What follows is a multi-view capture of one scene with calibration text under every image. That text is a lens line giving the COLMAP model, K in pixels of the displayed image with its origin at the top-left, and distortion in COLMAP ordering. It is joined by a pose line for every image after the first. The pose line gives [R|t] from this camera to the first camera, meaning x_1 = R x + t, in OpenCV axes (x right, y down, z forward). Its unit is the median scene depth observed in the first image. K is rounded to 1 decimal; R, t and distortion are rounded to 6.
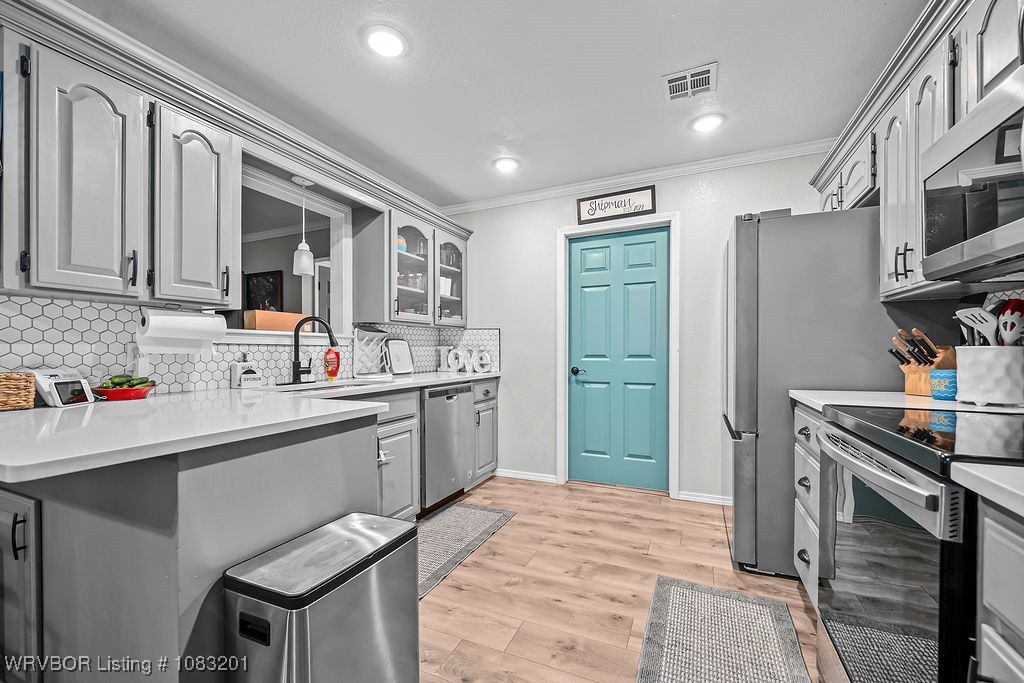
lens RADIAL K [[422.0, 0, 521.9], [0, 422.0, 348.8], [0, 0, 1]] dist [0.002666, -0.000273]
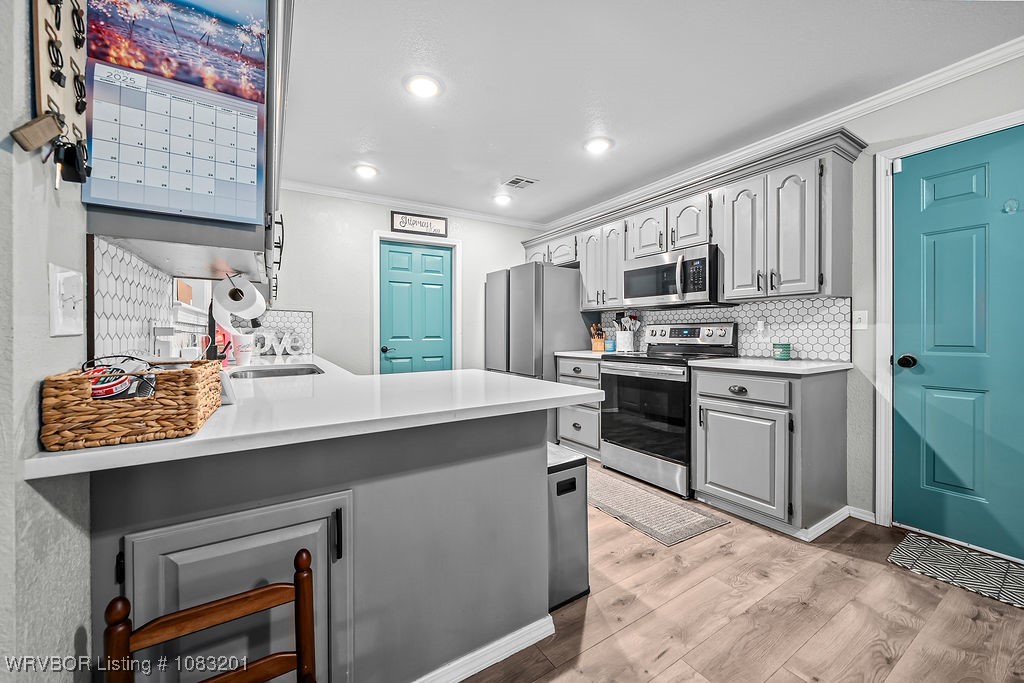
lens RADIAL K [[388.5, 0, 515.1], [0, 388.5, 336.1], [0, 0, 1]] dist [-0.002219, 0.000909]
pose [[0.554950, -0.005437, 0.831866, -0.629442], [-0.002869, 0.999960, 0.008449, 0.002748], [-0.831879, -0.007076, 0.554912, 0.065237]]
